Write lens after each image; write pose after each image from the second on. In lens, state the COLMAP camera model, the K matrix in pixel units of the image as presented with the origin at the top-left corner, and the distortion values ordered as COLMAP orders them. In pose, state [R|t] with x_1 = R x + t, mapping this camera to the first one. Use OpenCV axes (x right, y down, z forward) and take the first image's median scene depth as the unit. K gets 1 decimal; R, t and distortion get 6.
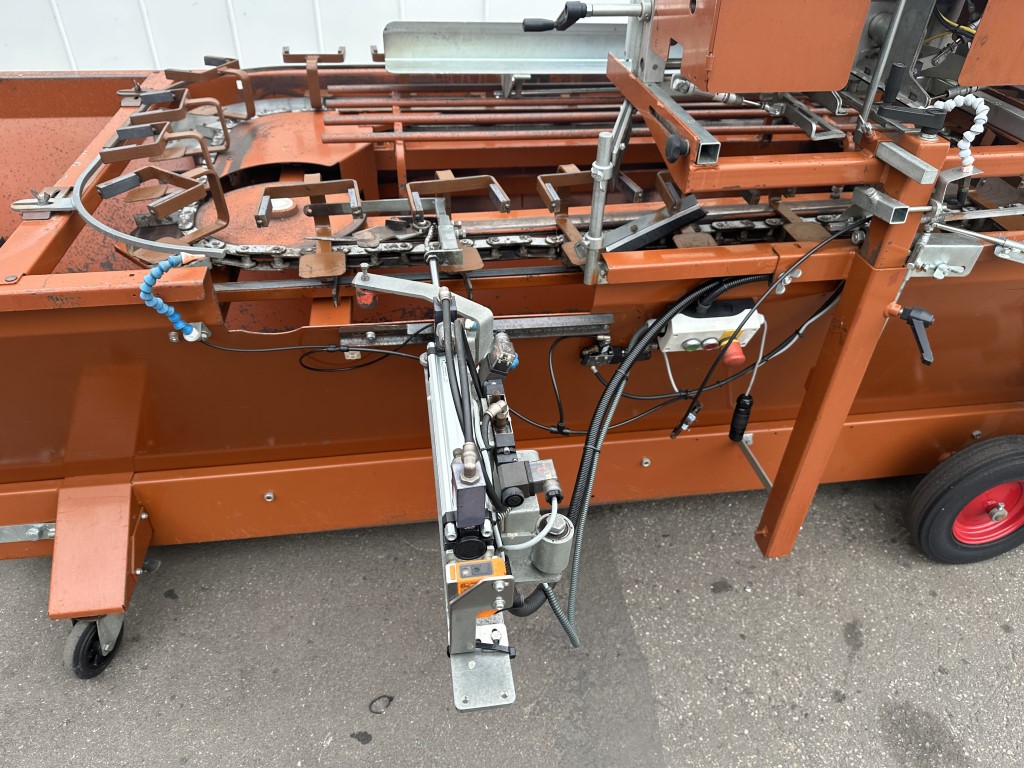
lens RADIAL K [[731.5, 0, 512.0], [0, 731.5, 384.0], [0, 0, 1]] dist [-0.002865, -0.003522]
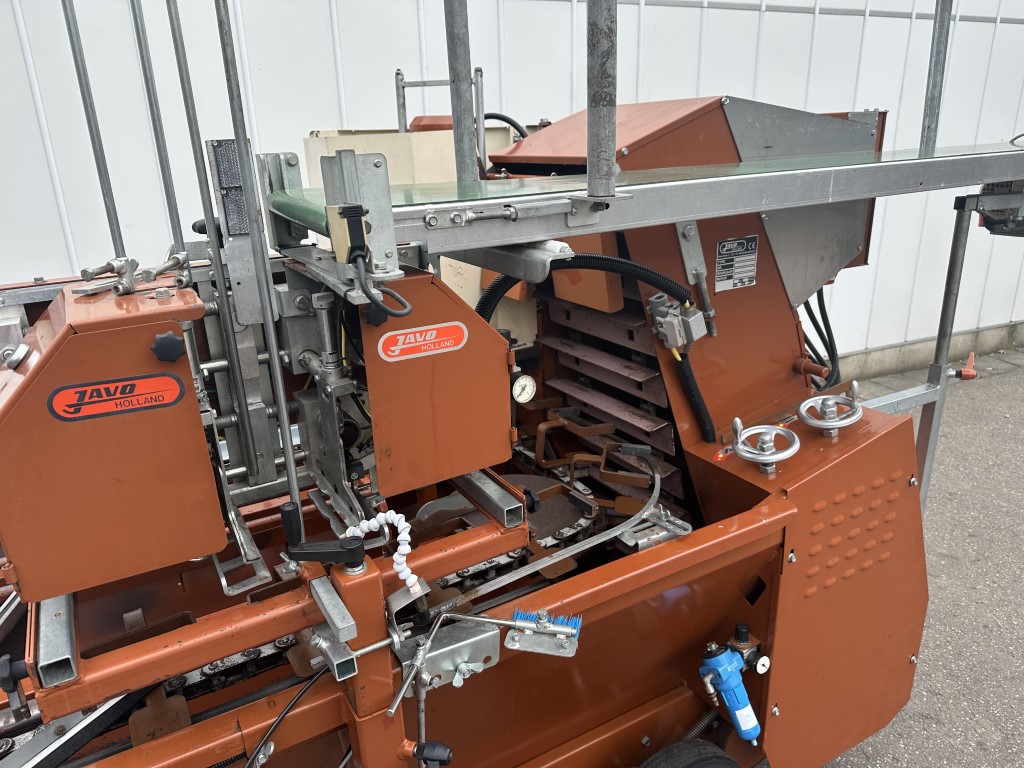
lens RADIAL K [[722.3, 0, 512.0], [0, 722.3, 384.0], [0, 0, 1]] dist [0.029336, 0.000836]
pose [[0.933930, -0.174066, 0.312210, 0.449631], [0.265029, 0.923285, -0.278037, -0.221408], [-0.239862, 0.342412, 0.908416, 0.101296]]
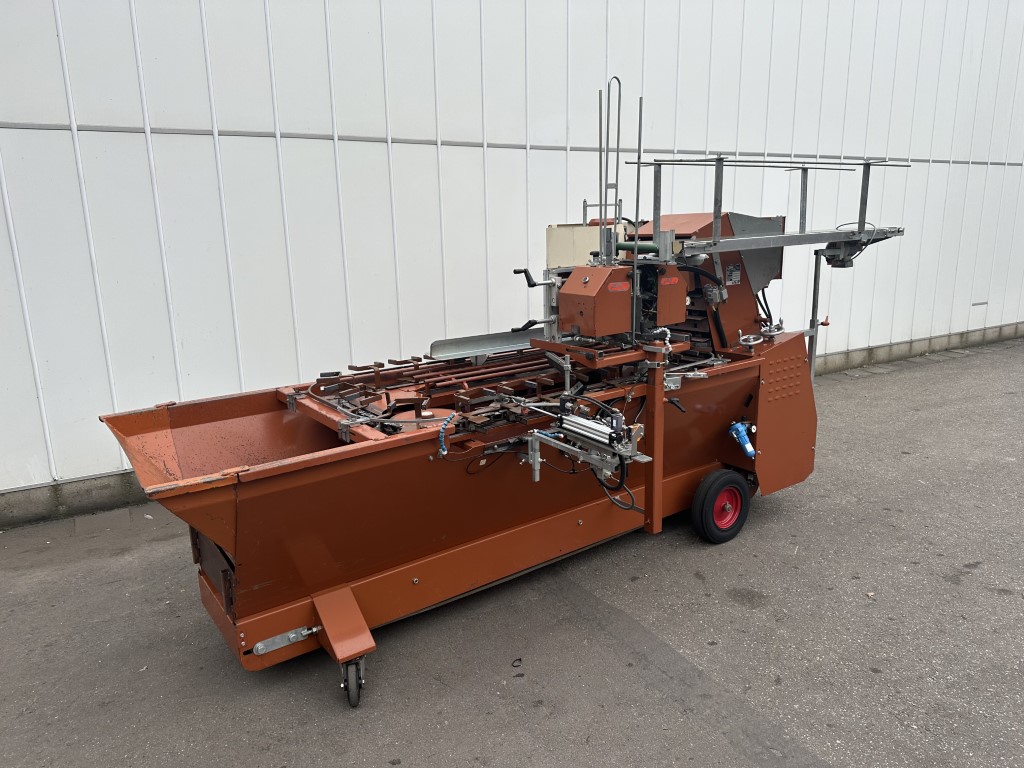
lens RADIAL K [[709.1, 0, 512.0], [0, 709.1, 384.0], [0, 0, 1]] dist [0.123747, -0.000862]
pose [[0.888933, -0.155199, 0.430942, -1.155717], [0.322407, 0.880305, -0.348019, 0.599067], [-0.325348, 0.448305, 0.832569, -1.099418]]
